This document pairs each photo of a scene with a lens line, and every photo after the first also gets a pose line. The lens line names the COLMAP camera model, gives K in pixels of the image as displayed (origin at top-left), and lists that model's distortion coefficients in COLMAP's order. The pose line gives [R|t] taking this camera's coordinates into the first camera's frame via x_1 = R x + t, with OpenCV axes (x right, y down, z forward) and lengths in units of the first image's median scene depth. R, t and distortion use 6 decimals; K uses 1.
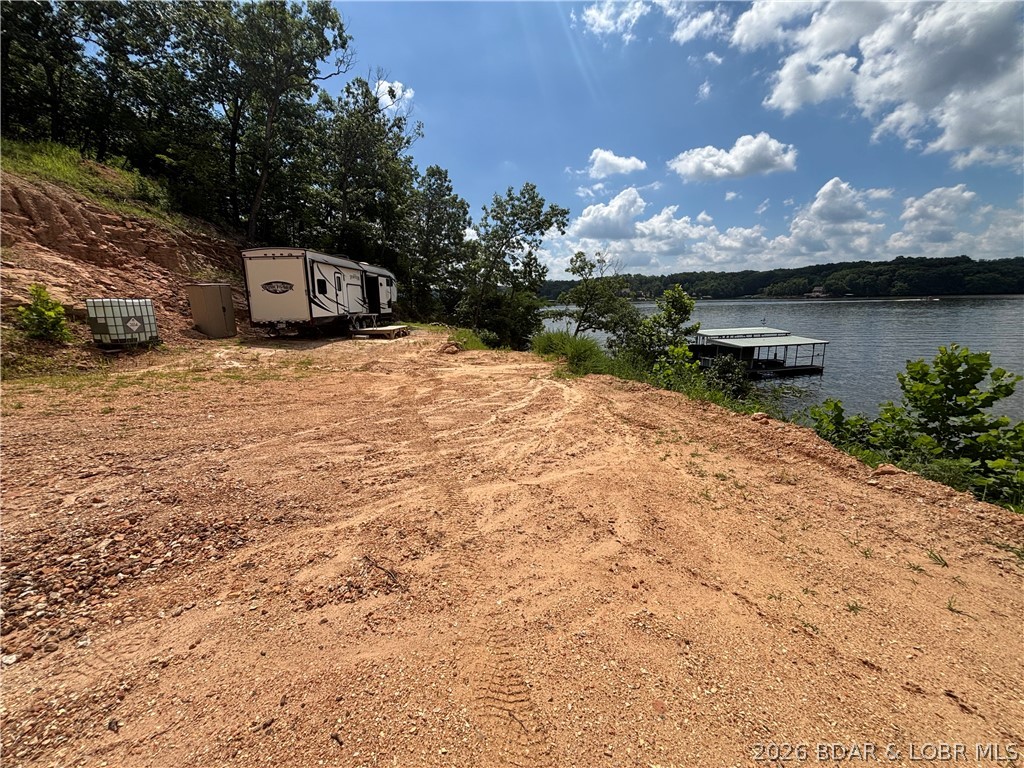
lens RADIAL K [[411.6, 0, 509.3], [0, 411.6, 381.8], [0, 0, 1]] dist [-0.002416, -0.000341]
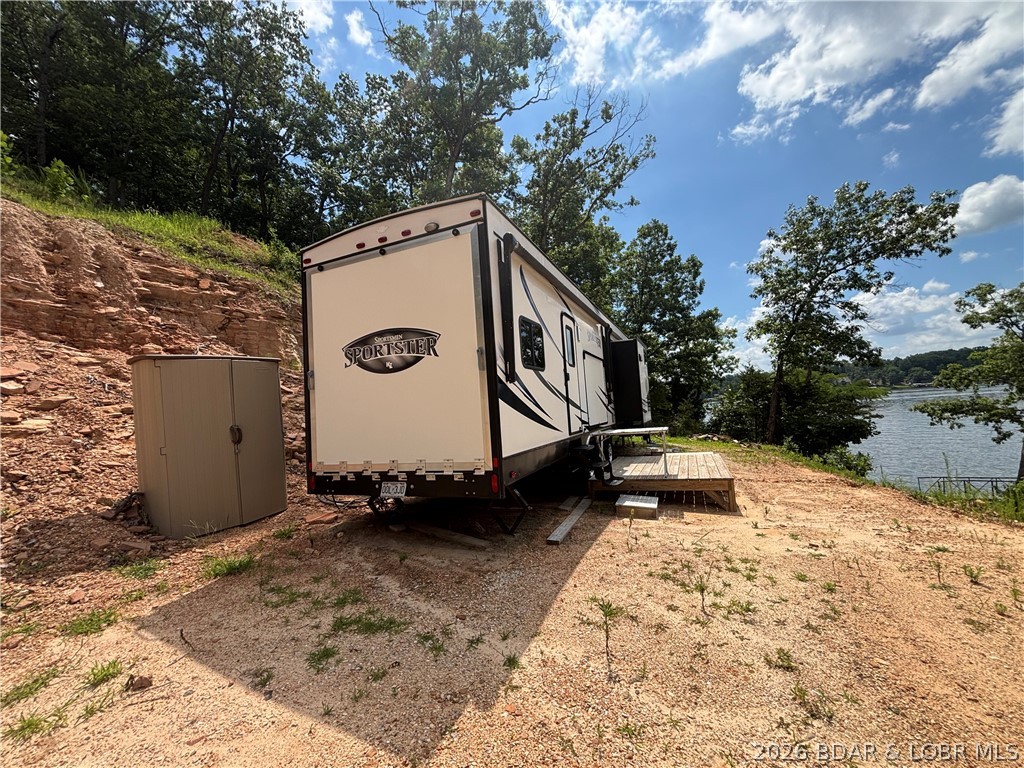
lens RADIAL K [[412.6, 0, 510.9], [0, 412.6, 381.2], [0, 0, 1]] dist [-0.000171, 0.000540]
pose [[0.919744, -0.074055, -0.385470, -0.373885], [-0.024466, 0.969316, -0.244598, -0.140254], [0.391756, 0.234399, 0.889710, 0.772577]]
